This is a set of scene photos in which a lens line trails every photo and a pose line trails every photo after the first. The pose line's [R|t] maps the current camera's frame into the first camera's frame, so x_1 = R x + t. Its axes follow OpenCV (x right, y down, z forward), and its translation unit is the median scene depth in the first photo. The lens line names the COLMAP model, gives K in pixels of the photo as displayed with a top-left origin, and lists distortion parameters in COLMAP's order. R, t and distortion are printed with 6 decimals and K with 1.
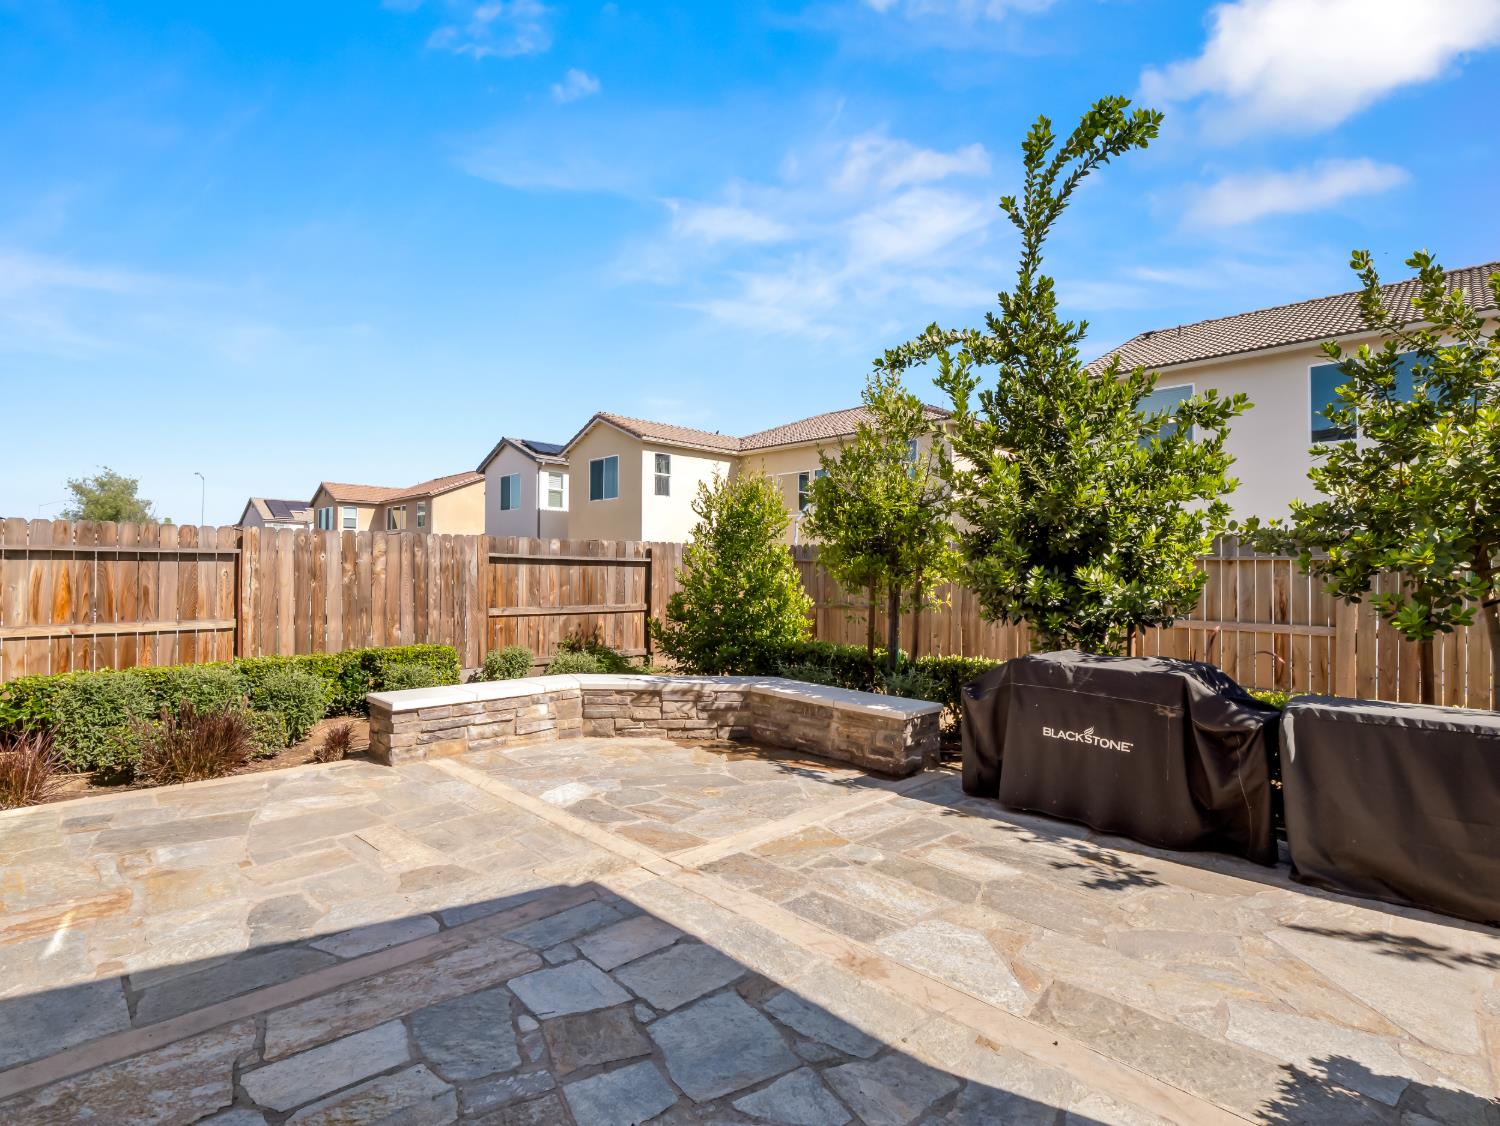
lens RADIAL K [[725.8, 0, 748.3], [0, 725.8, 565.8], [0, 0, 1]] dist [-0.013344, -0.002315]
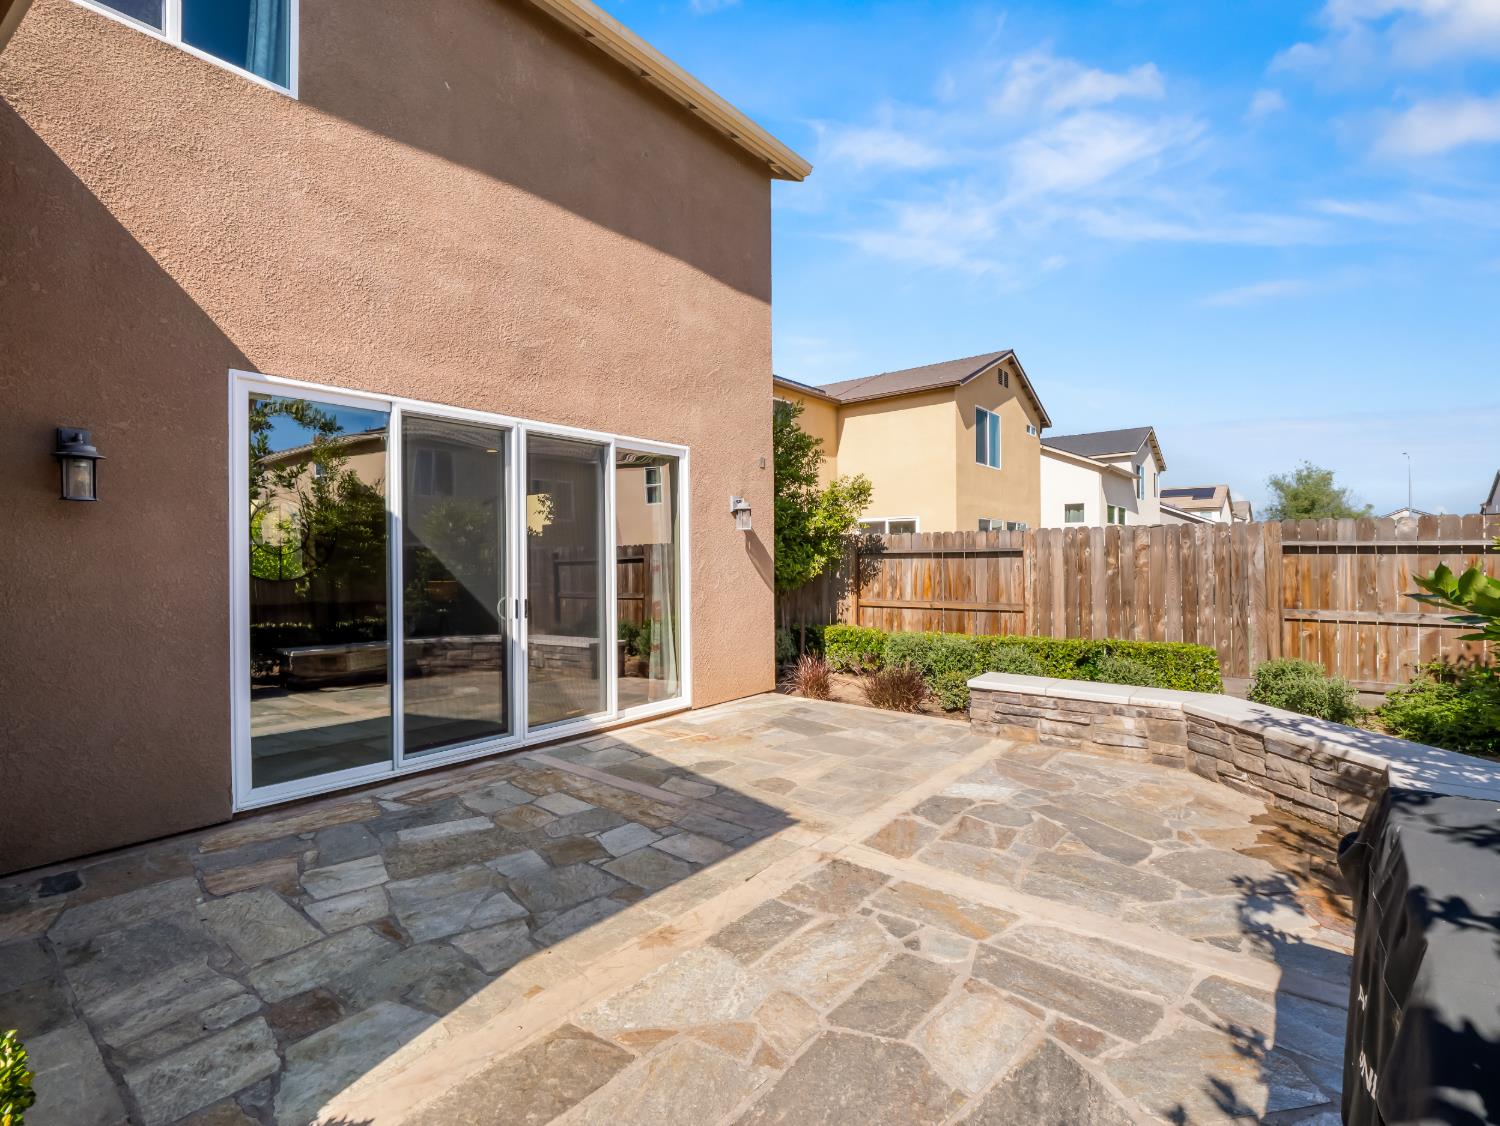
lens RADIAL K [[725.8, 0, 738.1], [0, 725.8, 553.8], [0, 0, 1]] dist [-0.013344, -0.002315]
pose [[0.106259, -0.014129, -0.994238, 0.666987], [0.014646, 0.999813, -0.012643, -0.004986], [0.994231, -0.013218, 0.106446, 0.532861]]
